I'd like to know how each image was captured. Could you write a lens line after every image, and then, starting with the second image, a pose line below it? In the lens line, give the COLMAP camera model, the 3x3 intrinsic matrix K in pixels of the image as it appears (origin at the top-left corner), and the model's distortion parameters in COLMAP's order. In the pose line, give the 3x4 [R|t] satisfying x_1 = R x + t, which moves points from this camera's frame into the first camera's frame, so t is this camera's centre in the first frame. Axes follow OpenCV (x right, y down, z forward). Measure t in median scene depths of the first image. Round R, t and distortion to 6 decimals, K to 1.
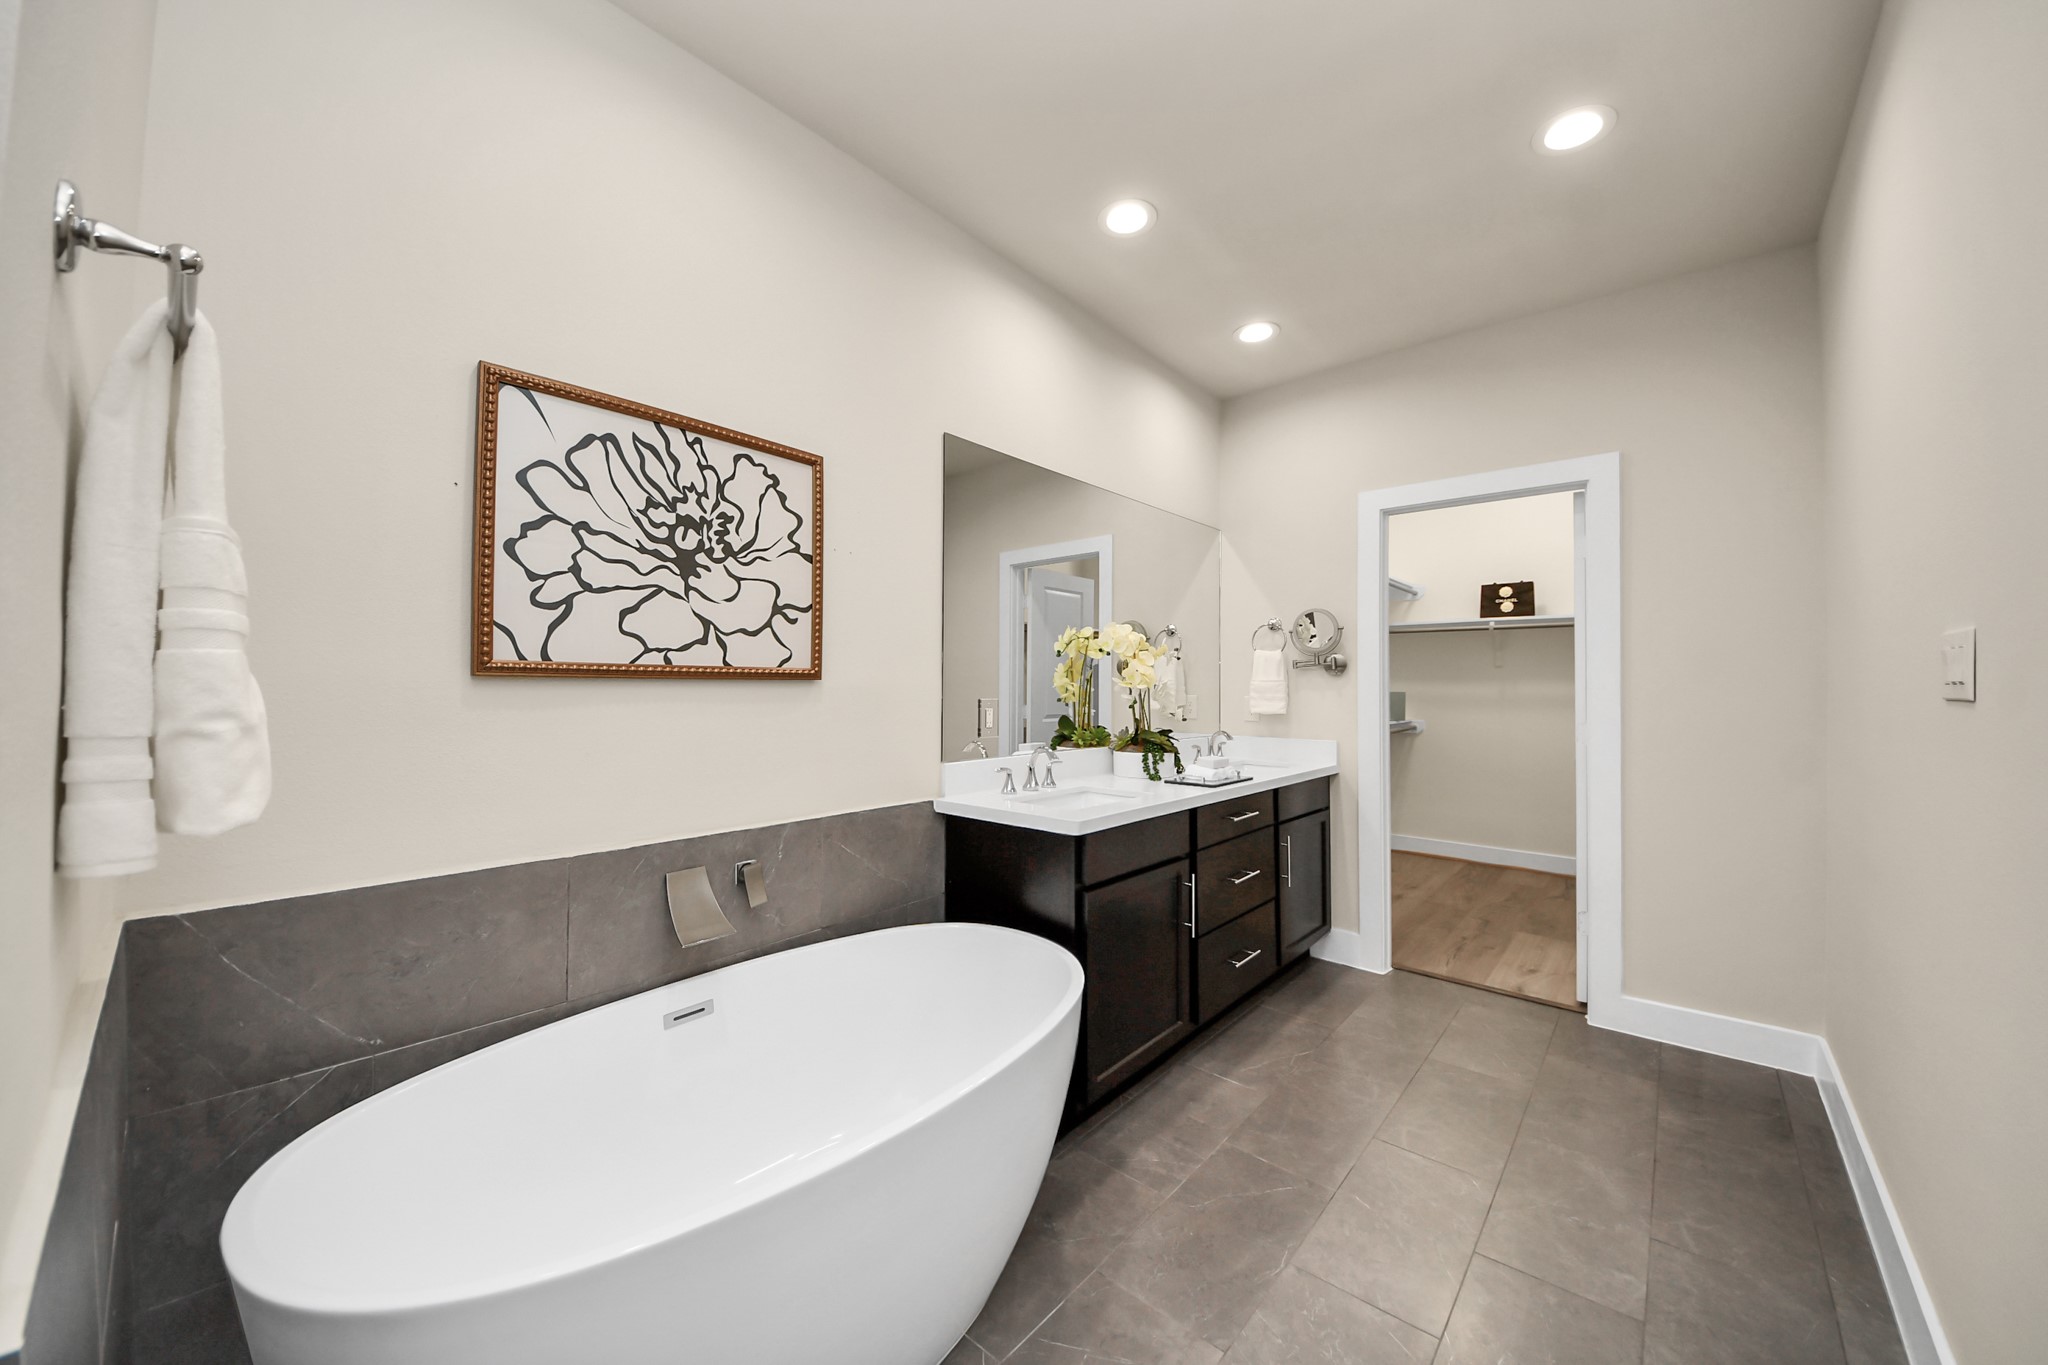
lens RADIAL K [[734.2, 0, 1009.9], [0, 734.2, 670.4], [0, 0, 1]] dist [-0.008792, -0.005478]
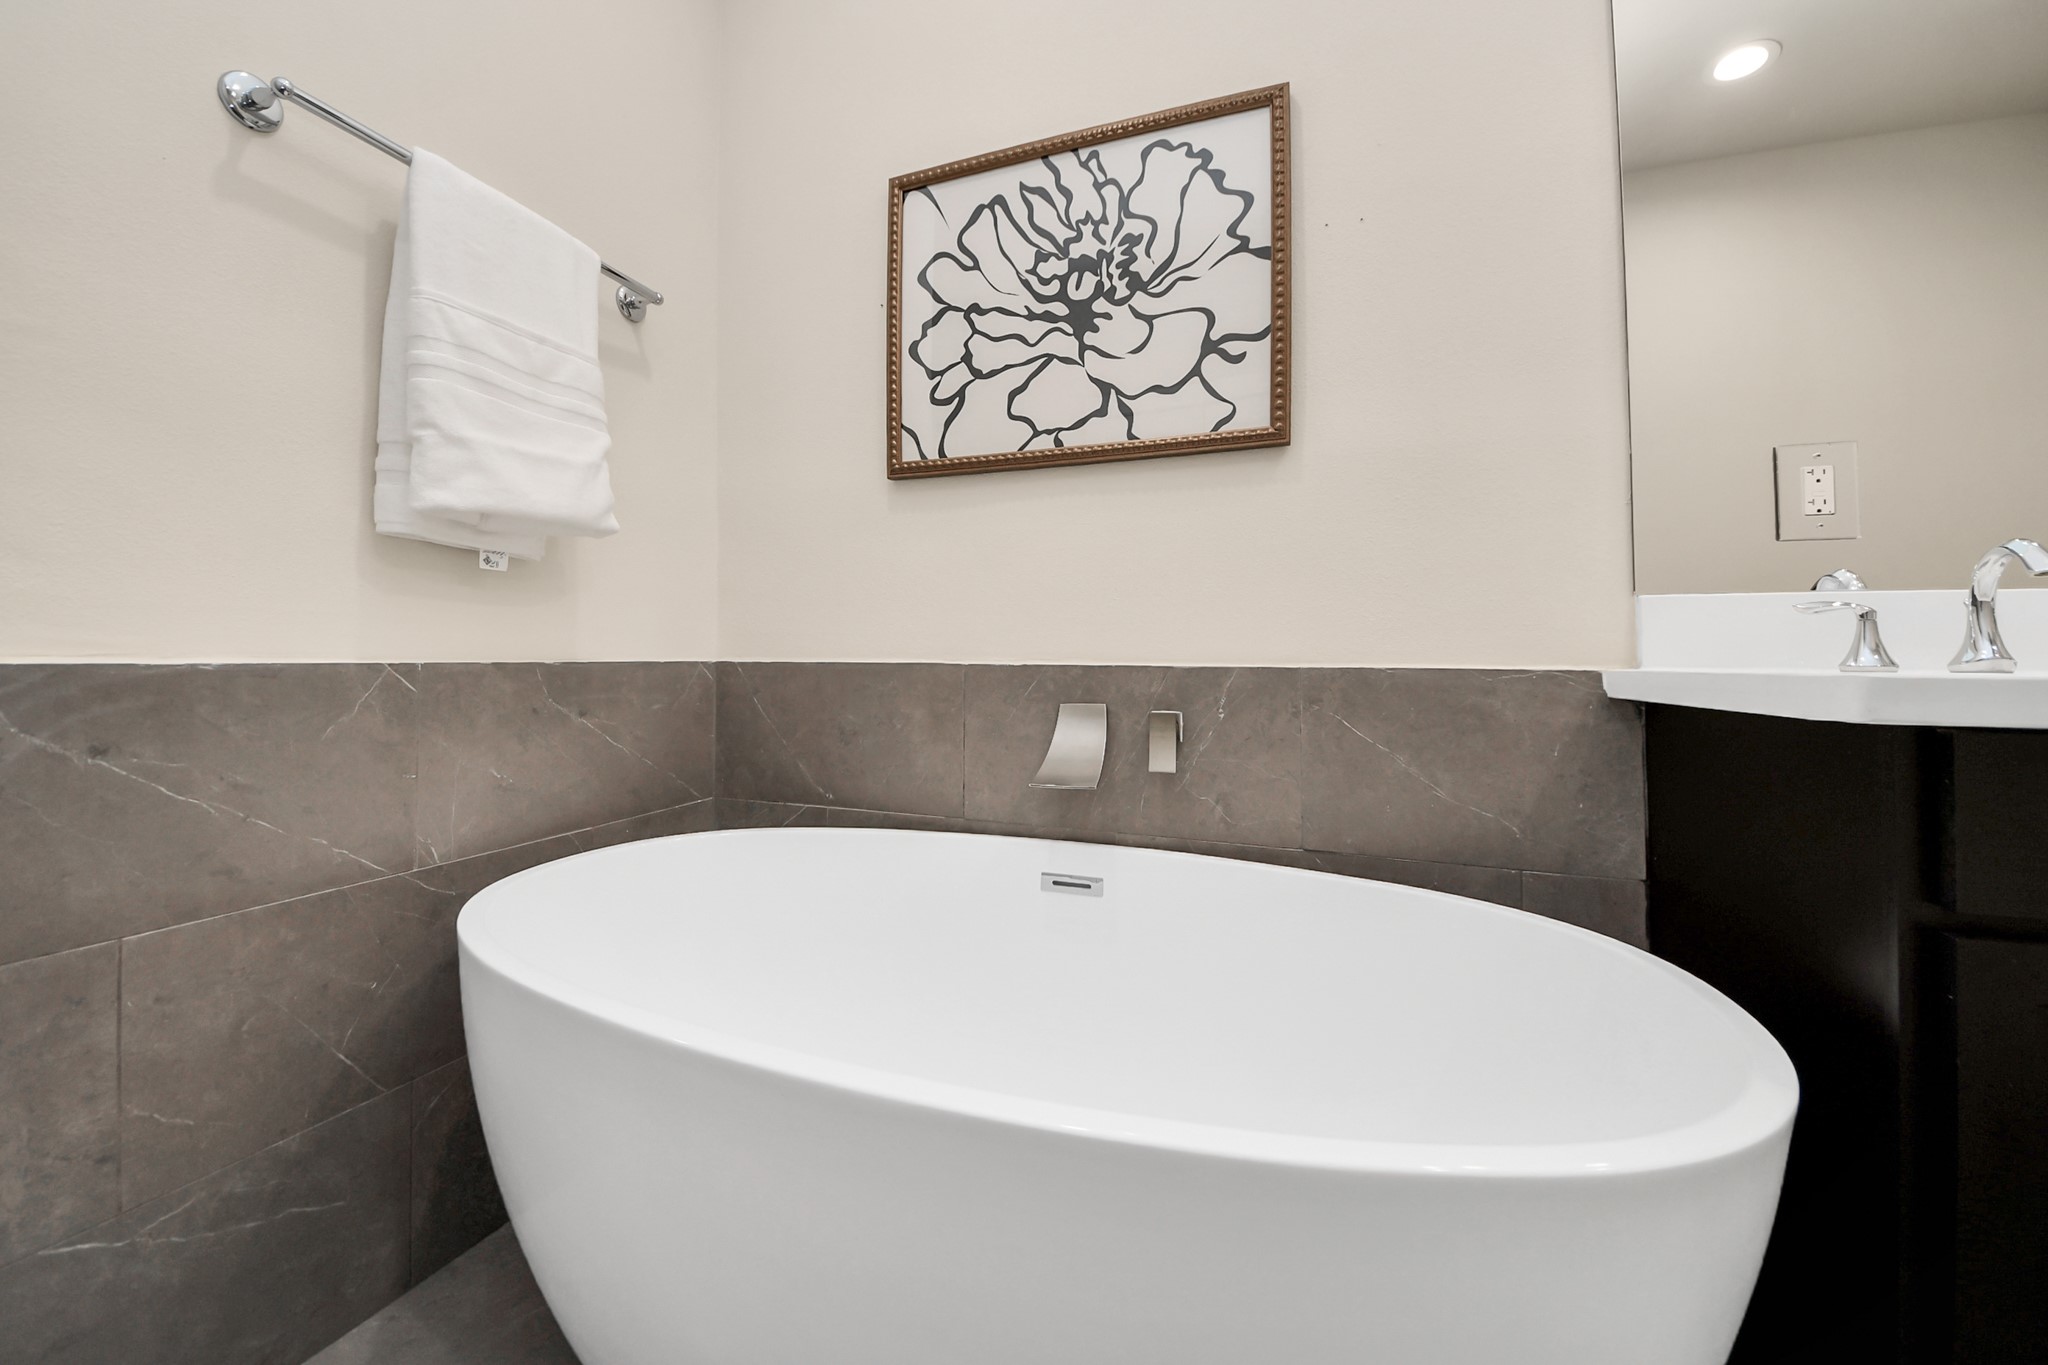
lens RADIAL K [[734.2, 0, 1027.0], [0, 734.2, 666.5], [0, 0, 1]] dist [-0.008792, -0.005478]
pose [[0.358334, 0.006671, -0.933570, 0.273579], [0.009482, 0.999897, 0.010784, 0.219027], [0.933545, -0.012717, 0.358234, 0.650191]]
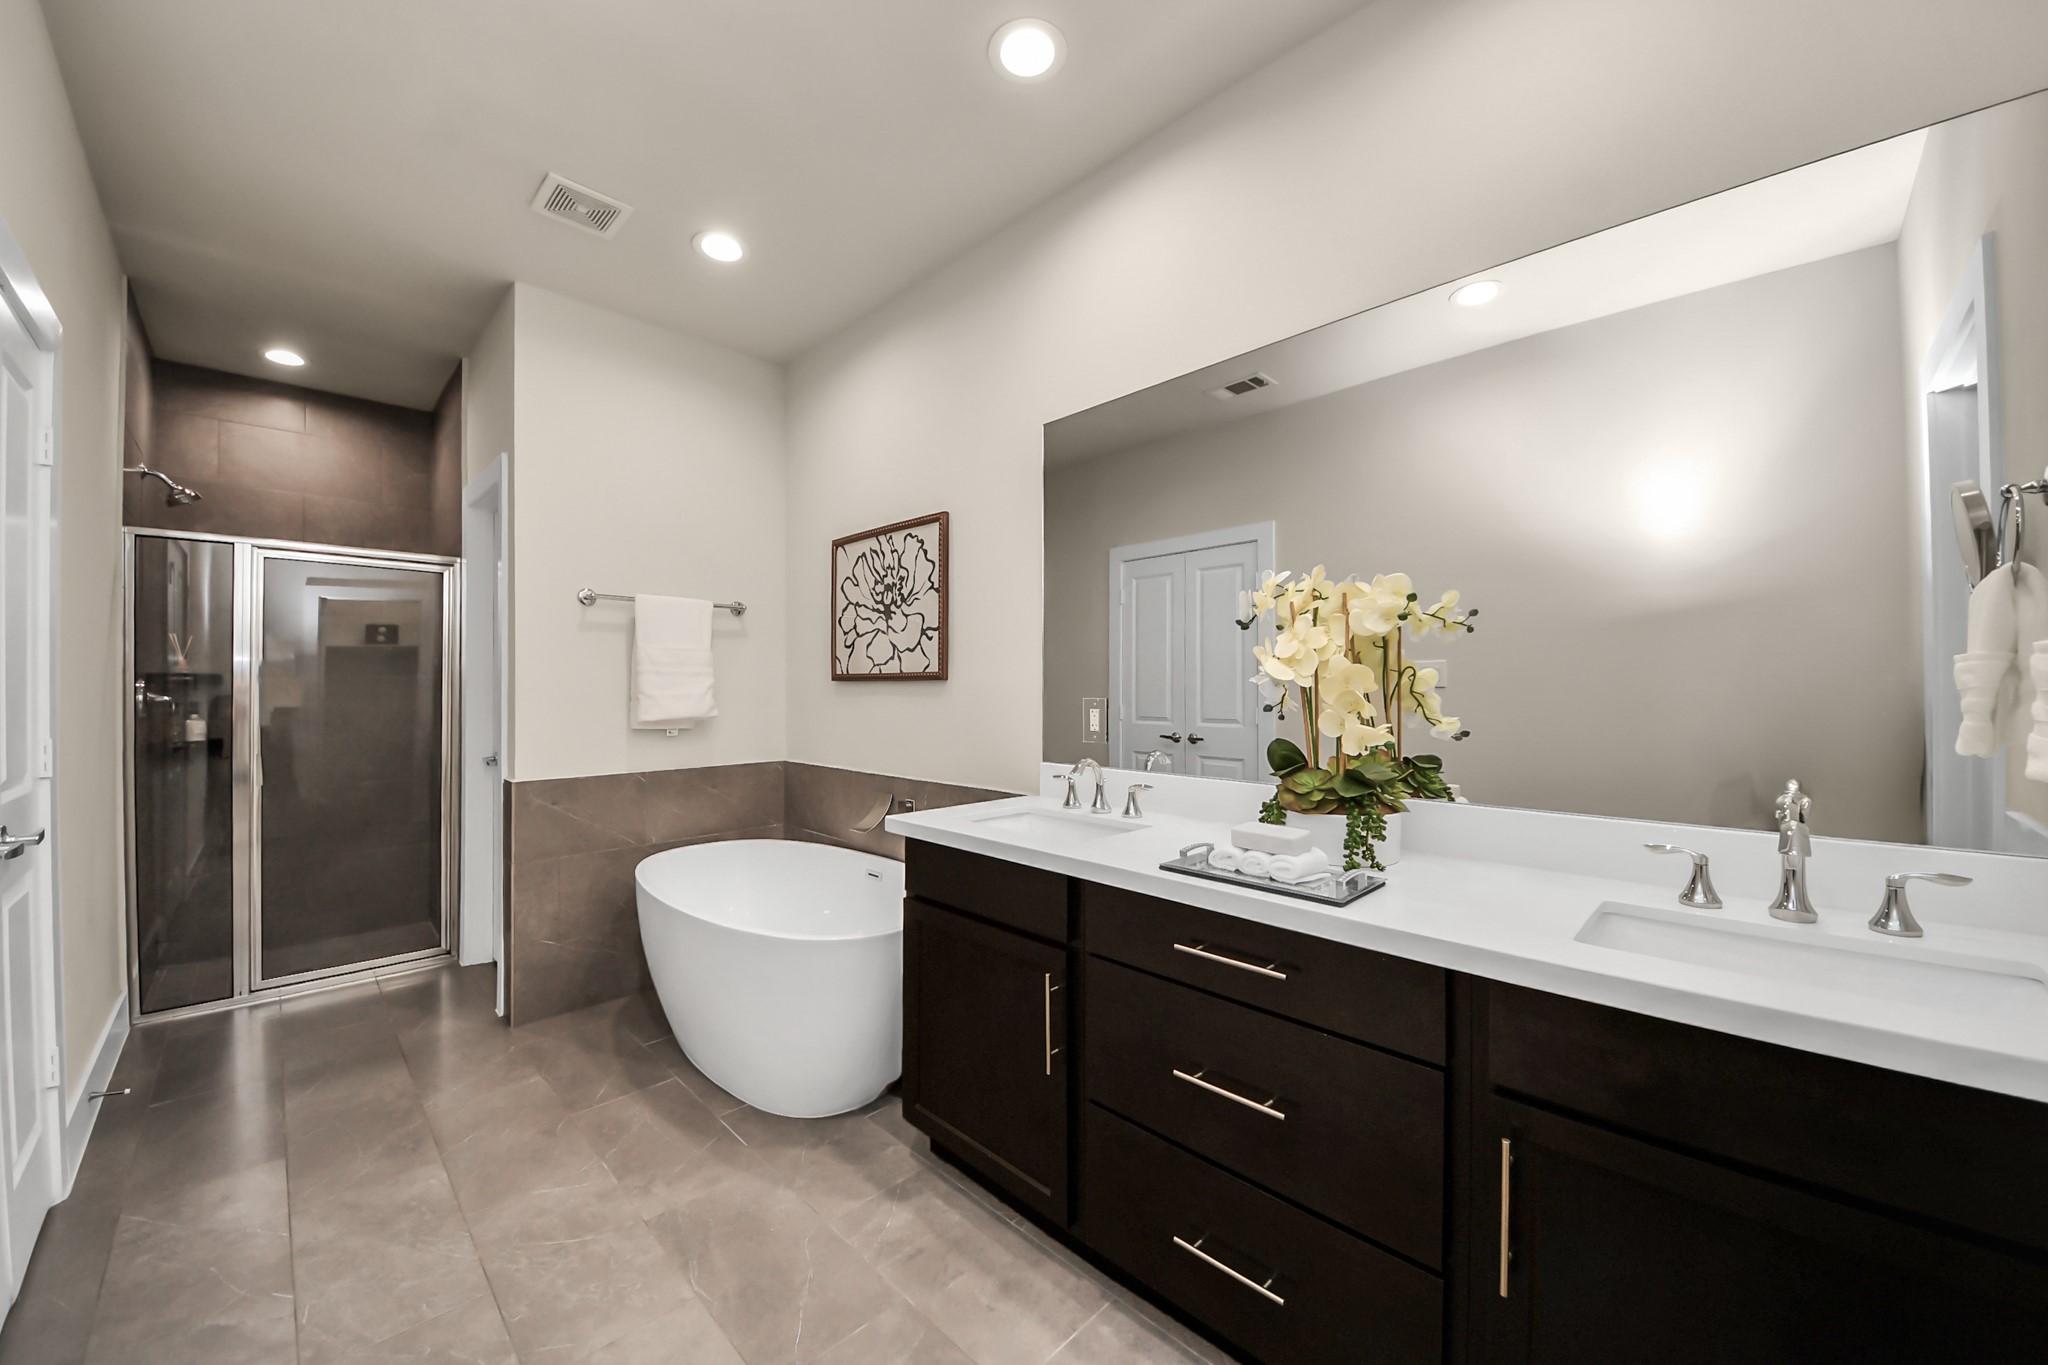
lens RADIAL K [[734.2, 0, 1016.1], [0, 734.2, 687.1], [0, 0, 1]] dist [-0.008792, -0.005478]
pose [[-0.053252, -0.017944, -0.998420, 1.206894], [0.012683, 0.999746, -0.018644, 0.059755], [0.998501, -0.013655, -0.053011, 1.365777]]
